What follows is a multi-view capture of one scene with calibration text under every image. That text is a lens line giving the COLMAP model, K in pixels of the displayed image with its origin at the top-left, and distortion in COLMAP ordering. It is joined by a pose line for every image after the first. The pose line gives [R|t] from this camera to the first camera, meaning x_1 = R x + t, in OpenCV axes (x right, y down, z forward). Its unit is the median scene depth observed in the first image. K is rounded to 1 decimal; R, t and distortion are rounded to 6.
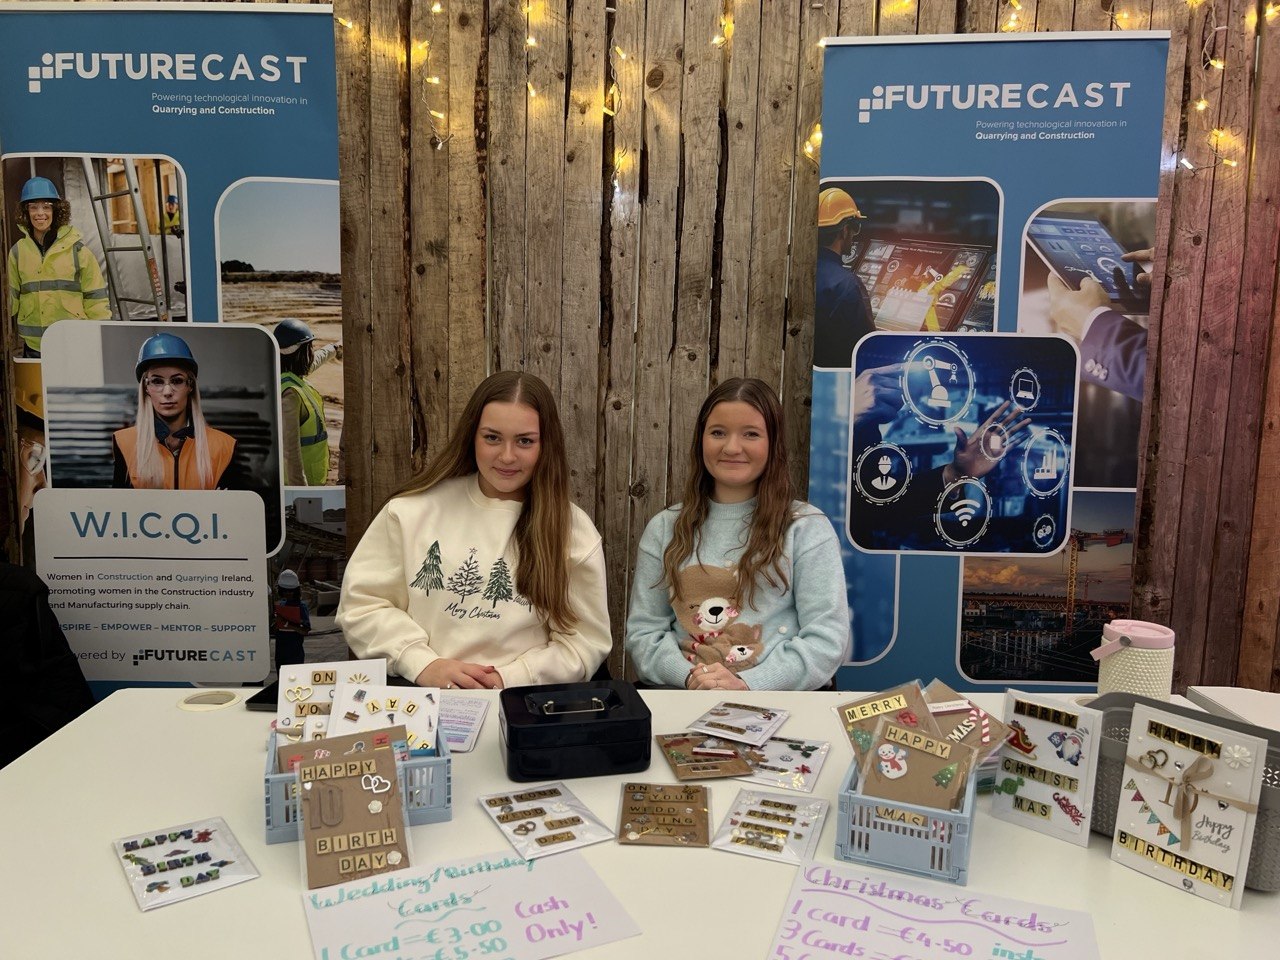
lens RADIAL K [[967.1, 0, 640.0], [0, 967.1, 480.0], [0, 0, 1]] dist [0.050455, -0.057657]
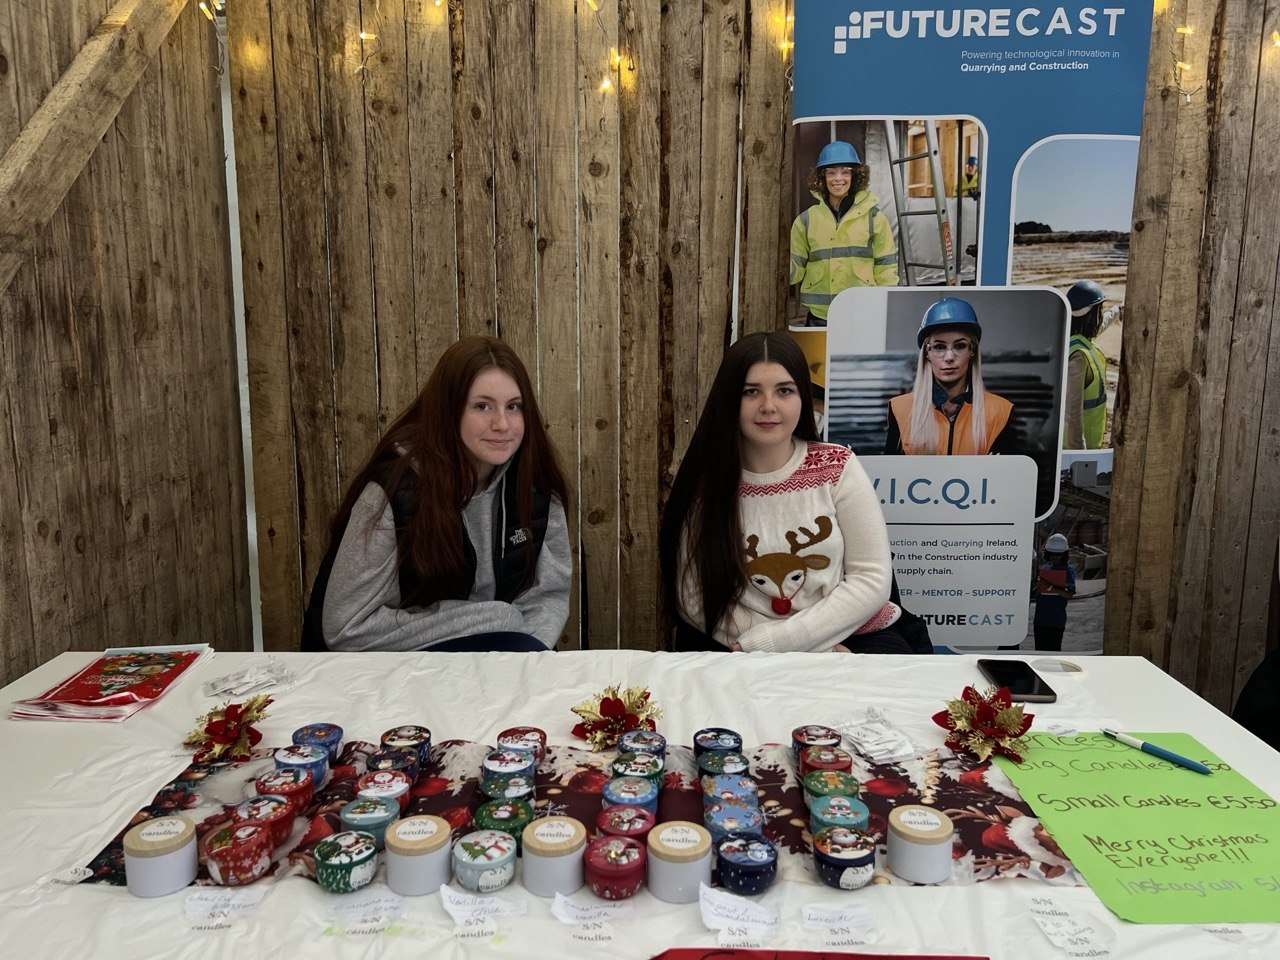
lens RADIAL K [[967.1, 0, 640.0], [0, 967.1, 480.0], [0, 0, 1]] dist [0.050455, -0.057657]
pose [[0.999787, -0.016155, -0.012866, -0.789713], [0.016688, 0.998962, 0.042383, -0.012553], [0.012168, -0.042588, 0.999019, -0.000483]]
